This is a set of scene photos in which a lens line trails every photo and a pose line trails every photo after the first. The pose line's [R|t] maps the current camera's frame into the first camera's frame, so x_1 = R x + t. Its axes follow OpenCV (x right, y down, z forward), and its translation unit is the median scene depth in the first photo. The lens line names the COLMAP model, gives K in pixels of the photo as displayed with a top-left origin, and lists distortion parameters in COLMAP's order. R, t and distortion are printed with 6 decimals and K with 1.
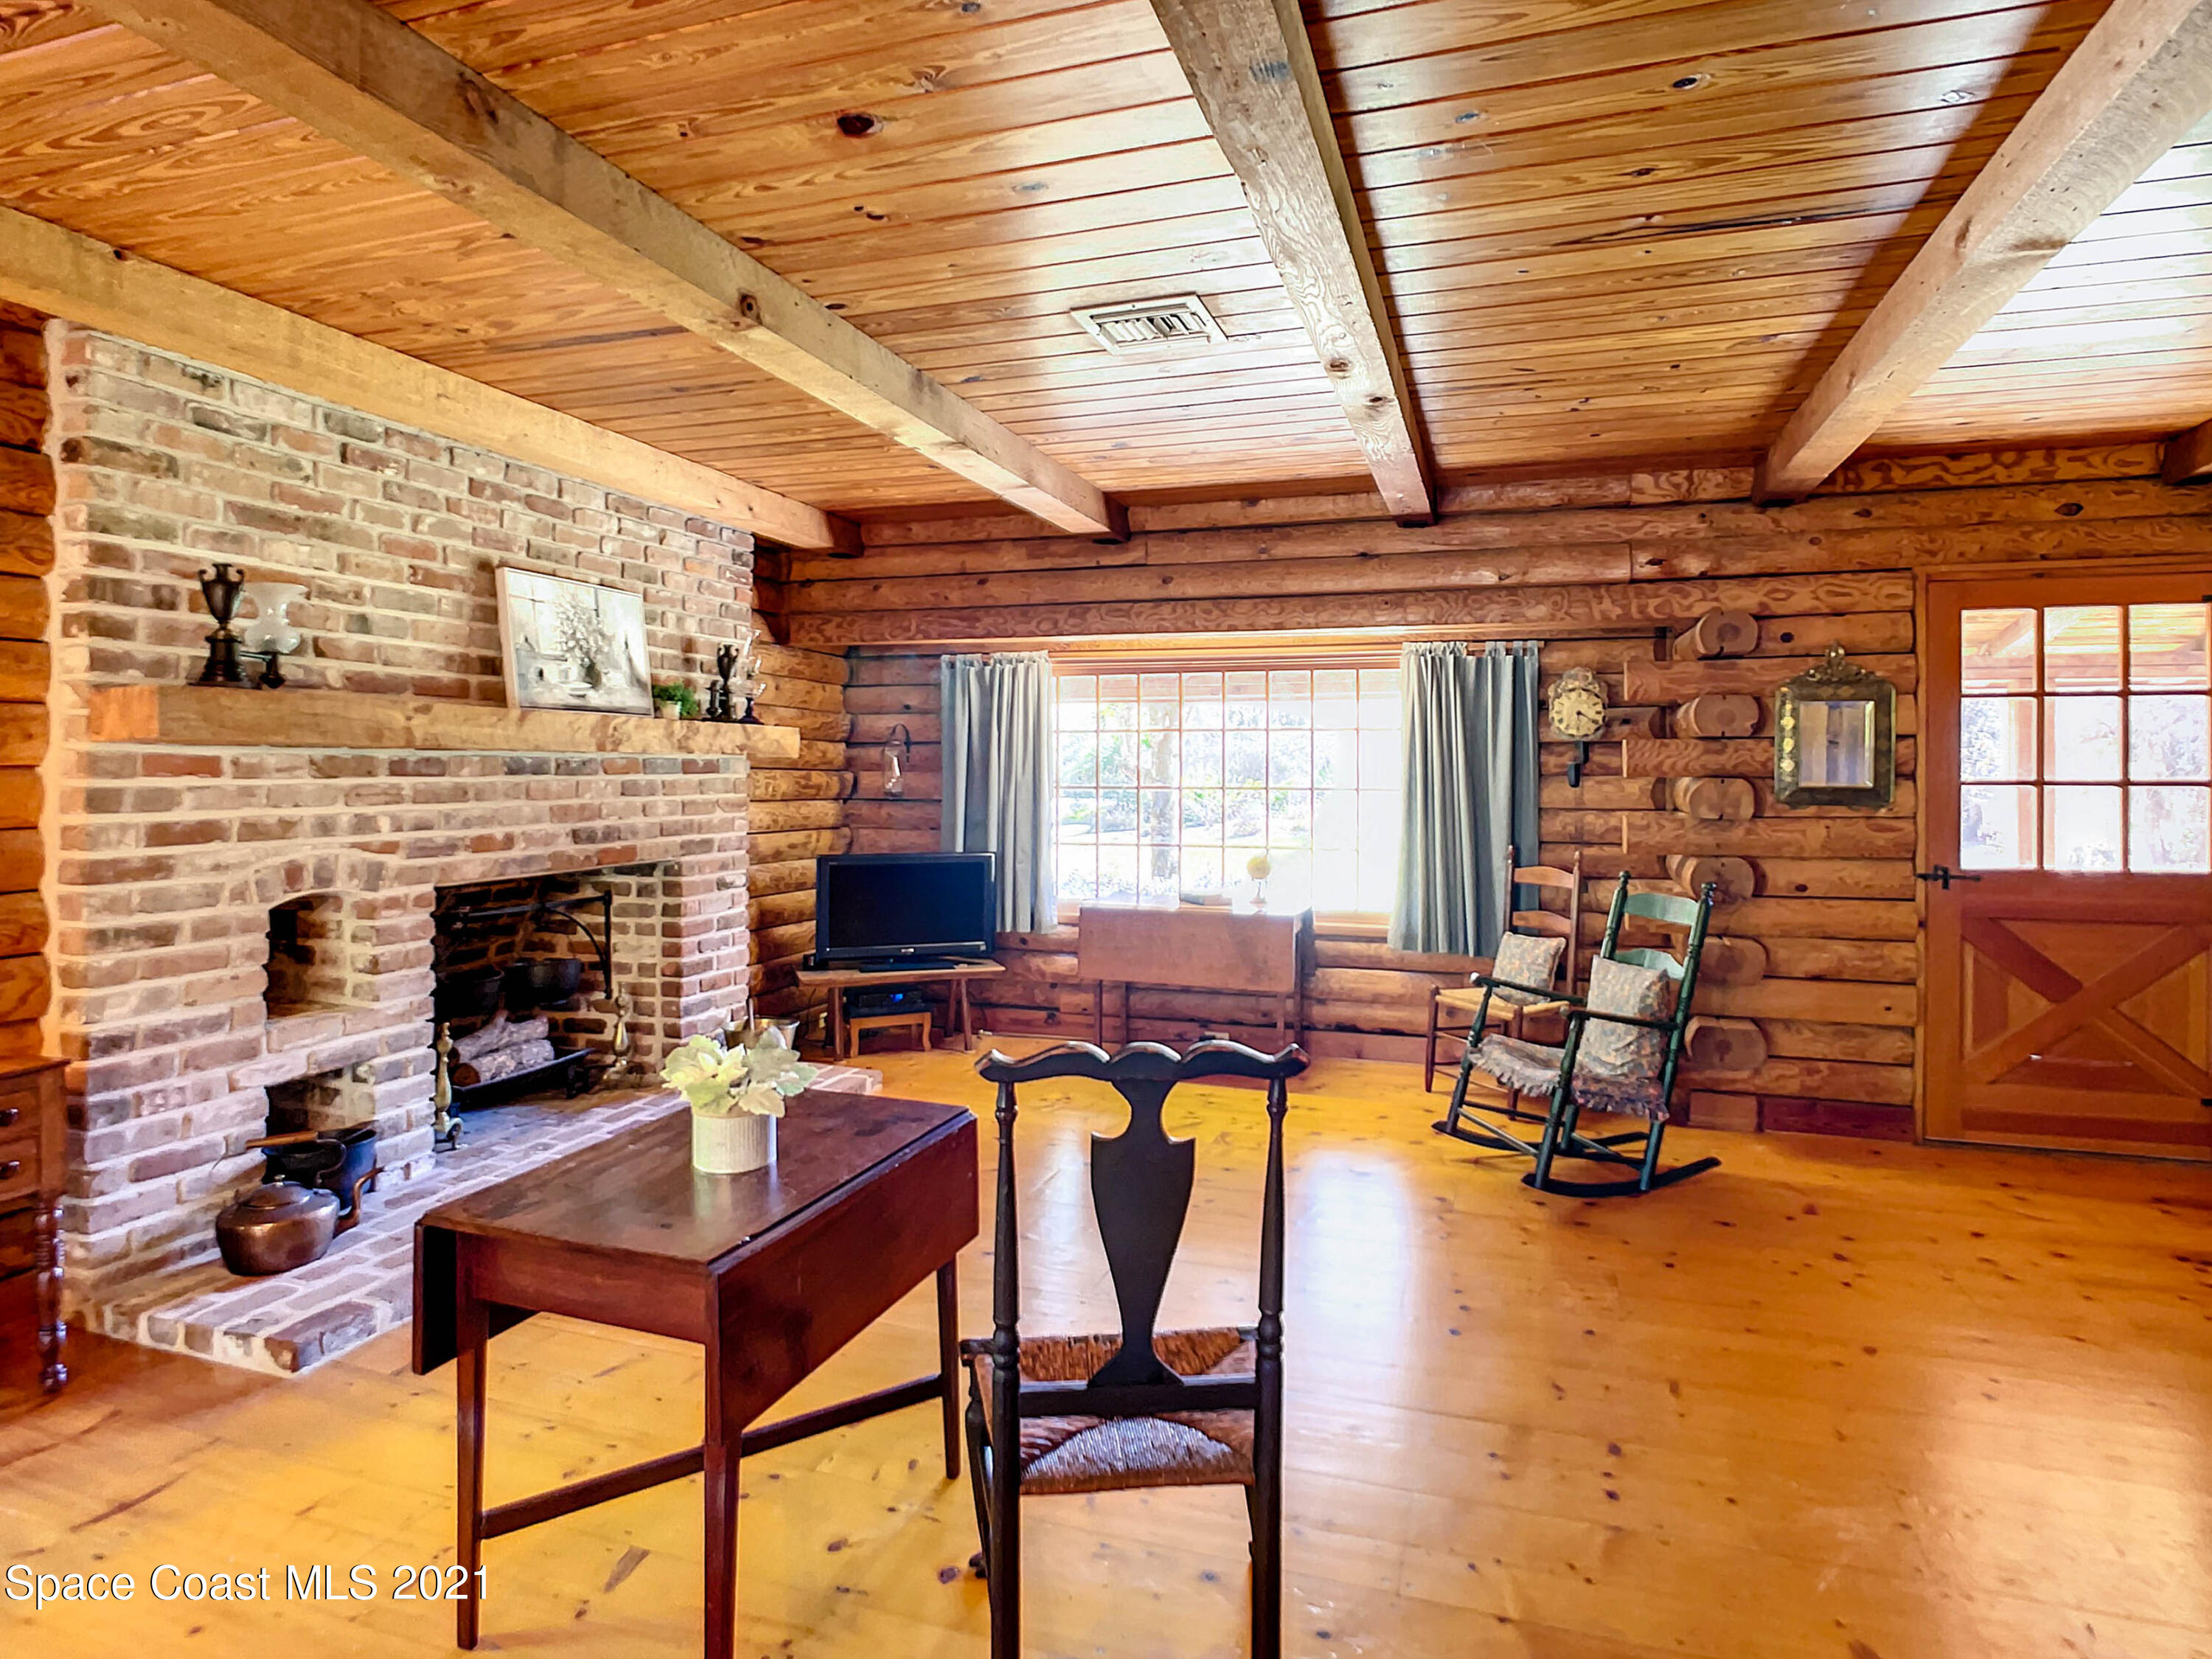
lens RADIAL K [[1137.6, 0, 1074.8], [0, 1137.6, 759.2], [0, 0, 1]] dist [-0.028792, 0.007458]
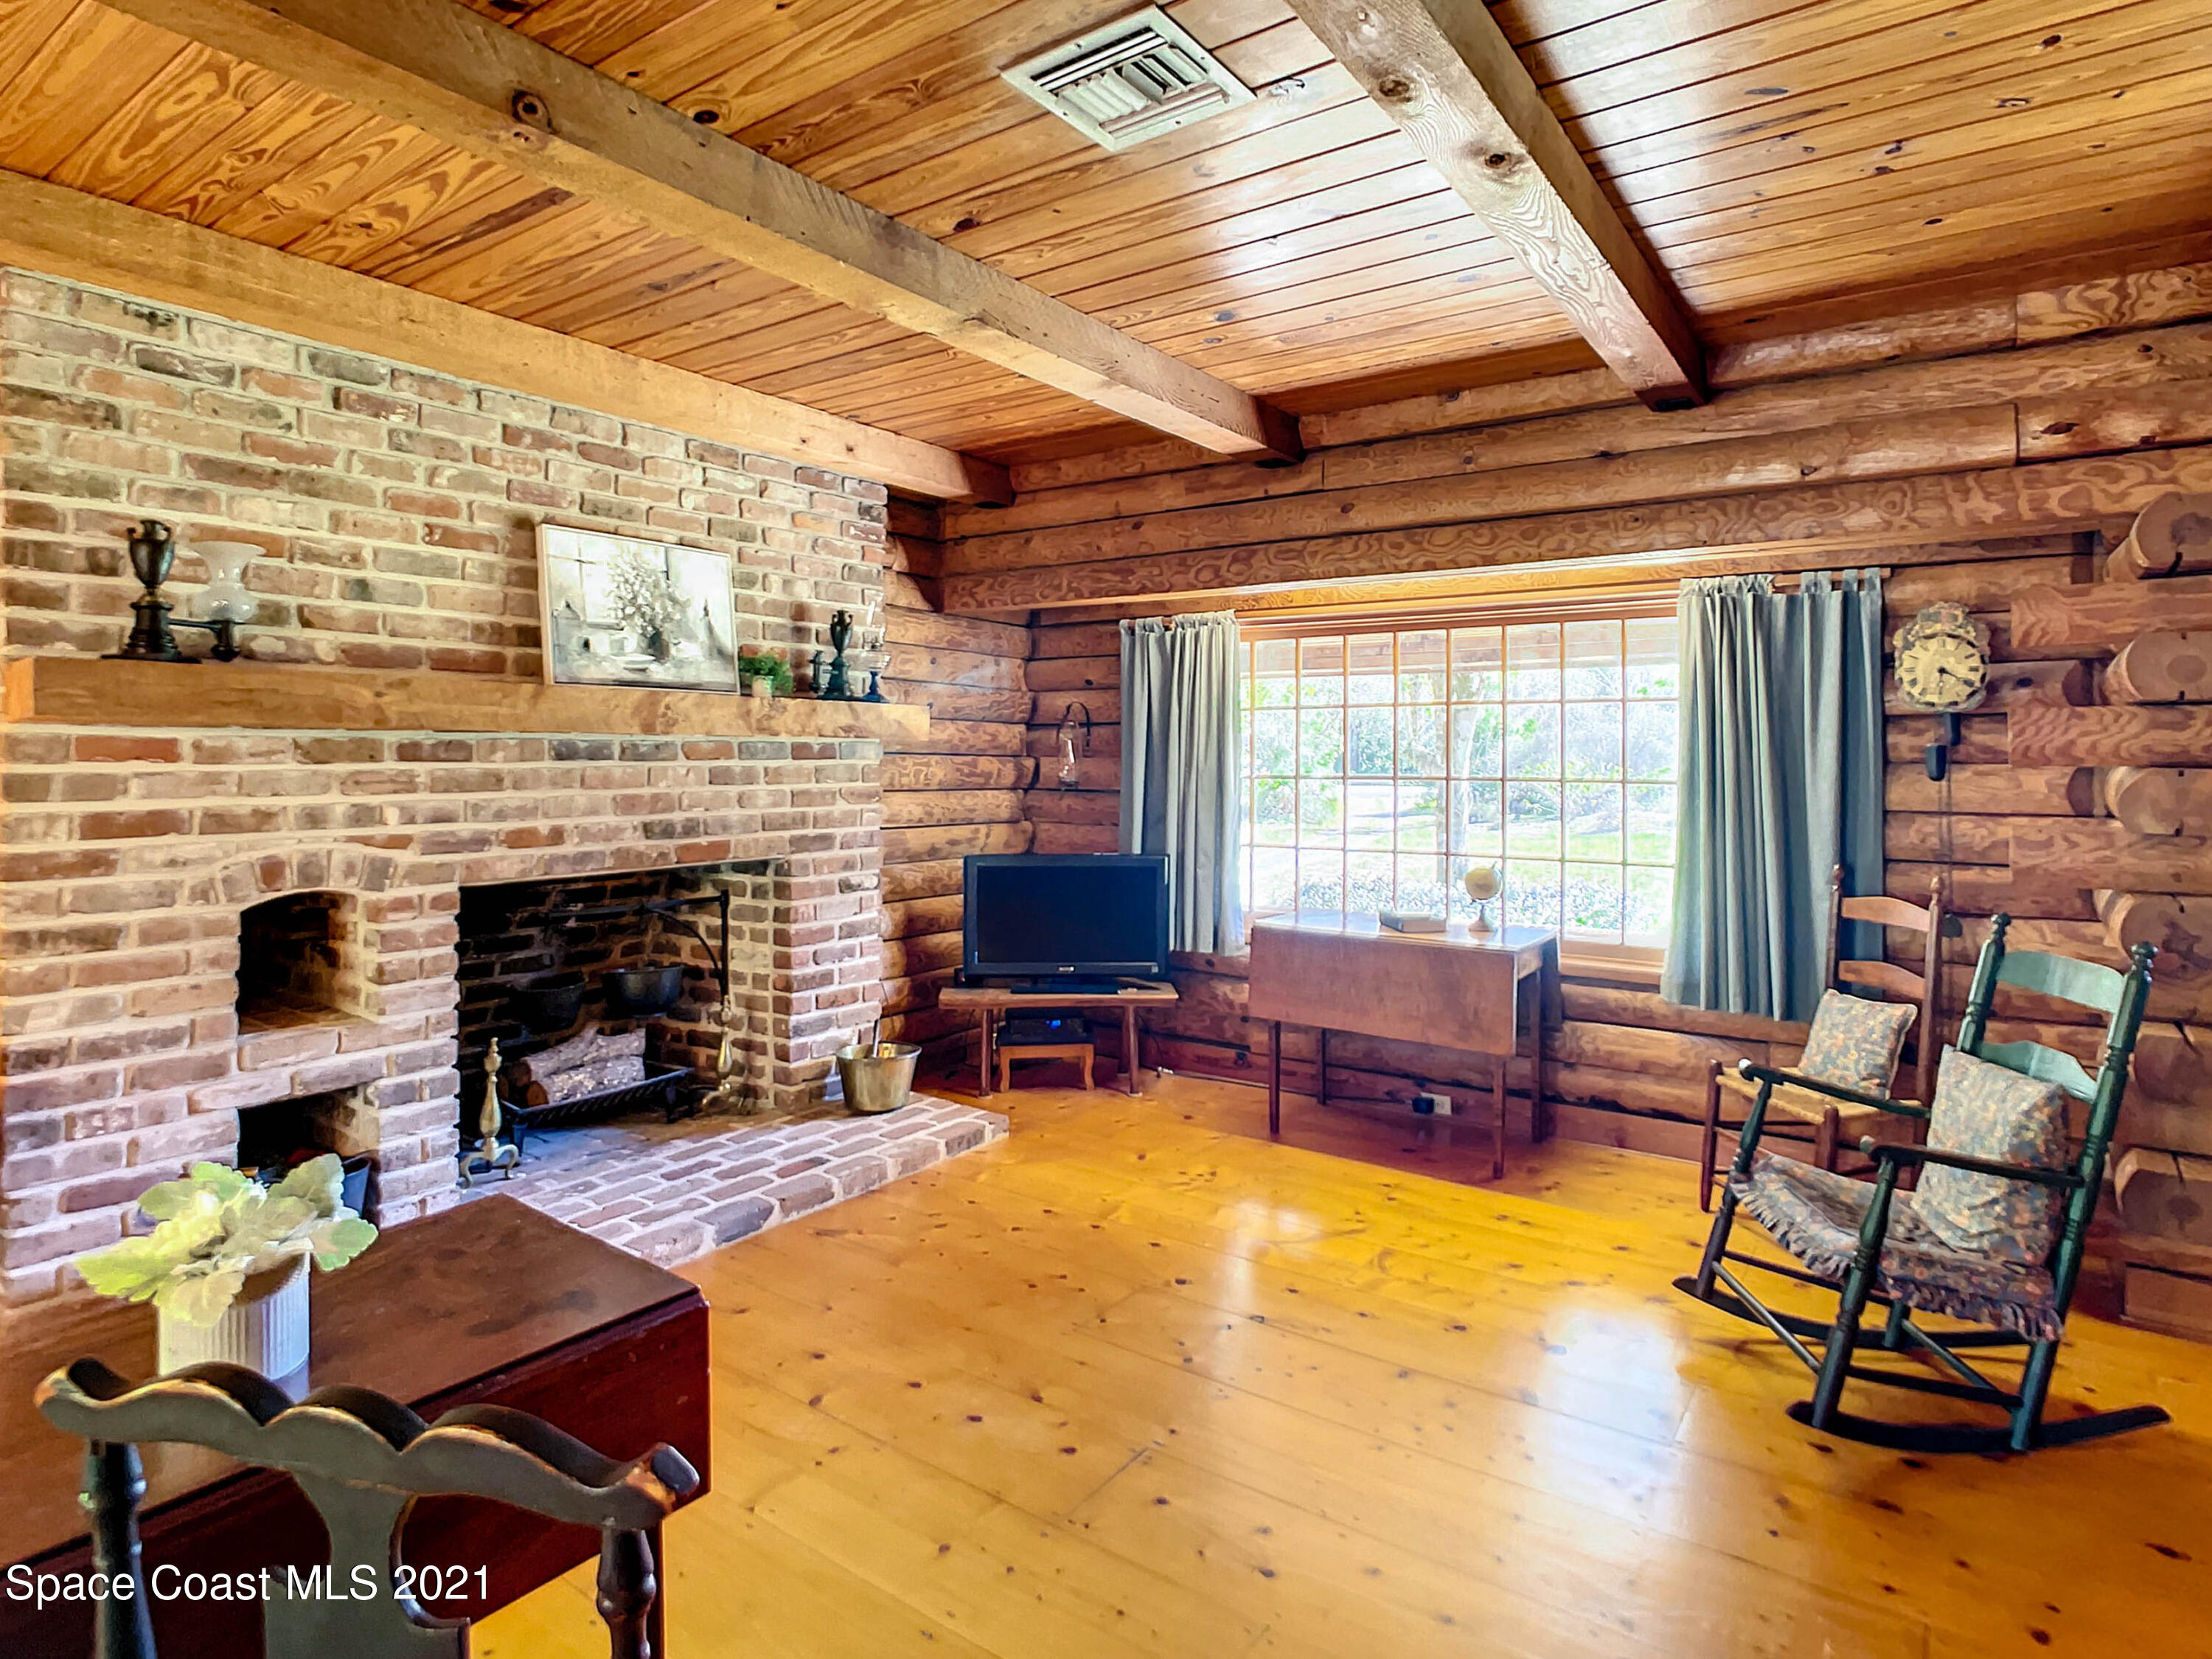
lens RADIAL K [[1137.6, 0, 1179.4], [0, 1137.6, 745.5], [0, 0, 1]] dist [-0.028792, 0.007458]
pose [[0.969801, -0.001973, -0.243889, 0.185295], [0.001854, 0.999998, -0.000720, 0.003799], [0.243890, 0.000246, 0.969803, 0.265471]]
